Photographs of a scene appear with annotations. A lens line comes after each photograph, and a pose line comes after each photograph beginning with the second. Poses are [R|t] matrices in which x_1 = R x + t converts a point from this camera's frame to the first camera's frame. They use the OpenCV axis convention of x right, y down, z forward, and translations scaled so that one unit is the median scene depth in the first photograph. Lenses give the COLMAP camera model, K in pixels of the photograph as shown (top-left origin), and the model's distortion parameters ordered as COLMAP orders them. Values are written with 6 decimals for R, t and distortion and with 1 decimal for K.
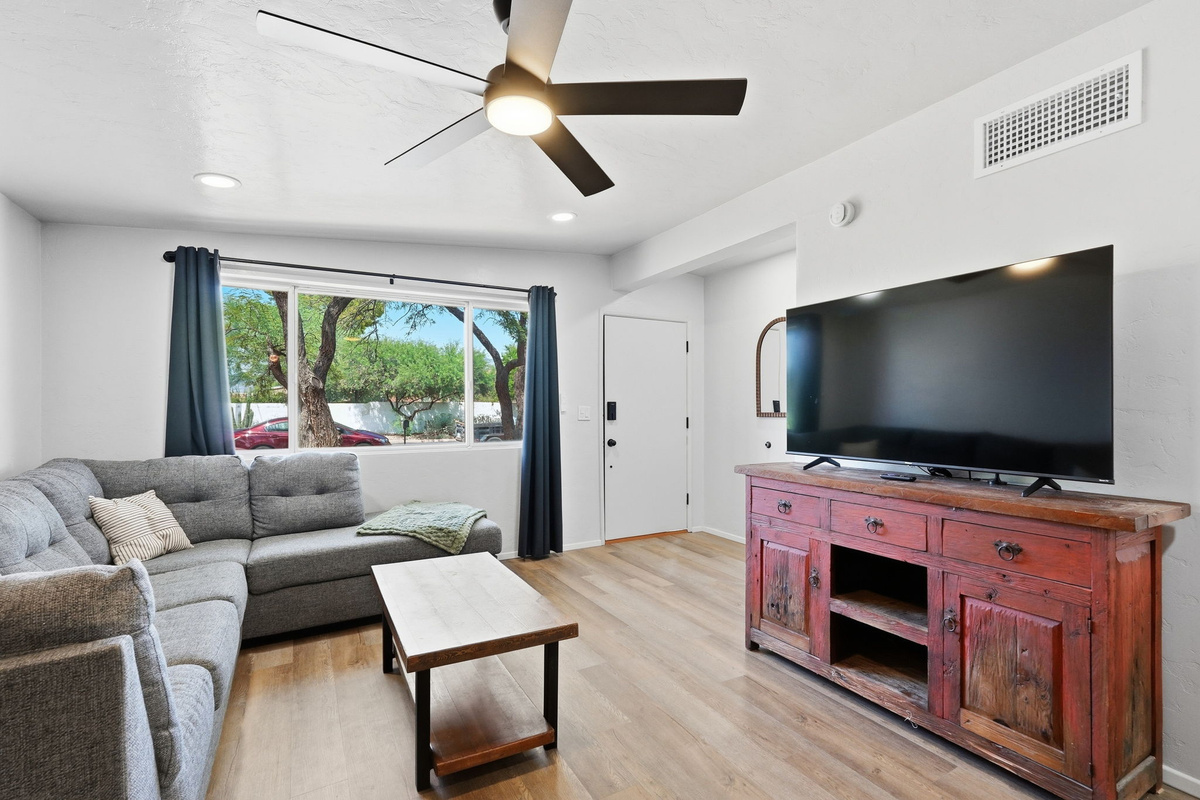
lens RADIAL K [[535.2, 0, 600.1], [0, 535.2, 405.6], [0, 0, 1]] dist [-0.011505, 0.002404]
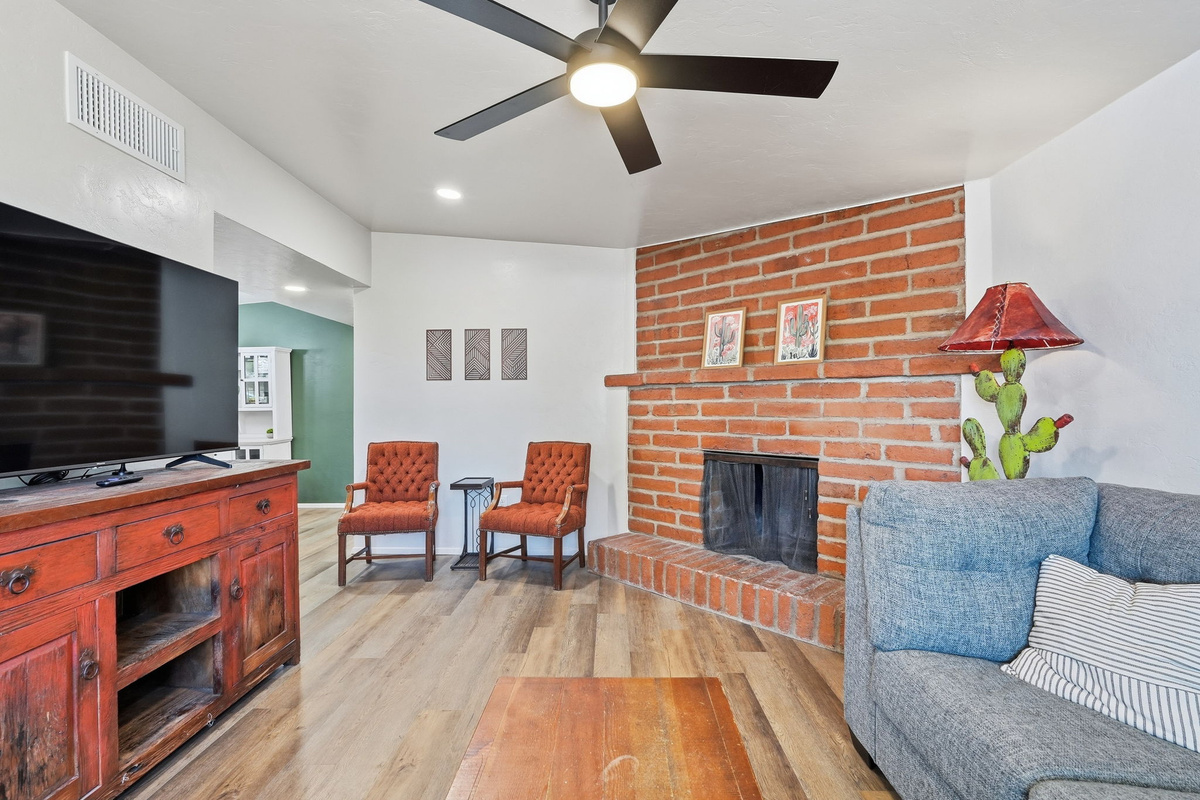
lens RADIAL K [[535.2, 0, 598.9], [0, 535.2, 403.8], [0, 0, 1]] dist [-0.011505, 0.002404]
pose [[-0.863974, 0.010817, 0.503419, -0.477418], [0.007478, 0.999935, -0.008650, 0.035396], [-0.503480, -0.003709, -0.863999, 1.403857]]
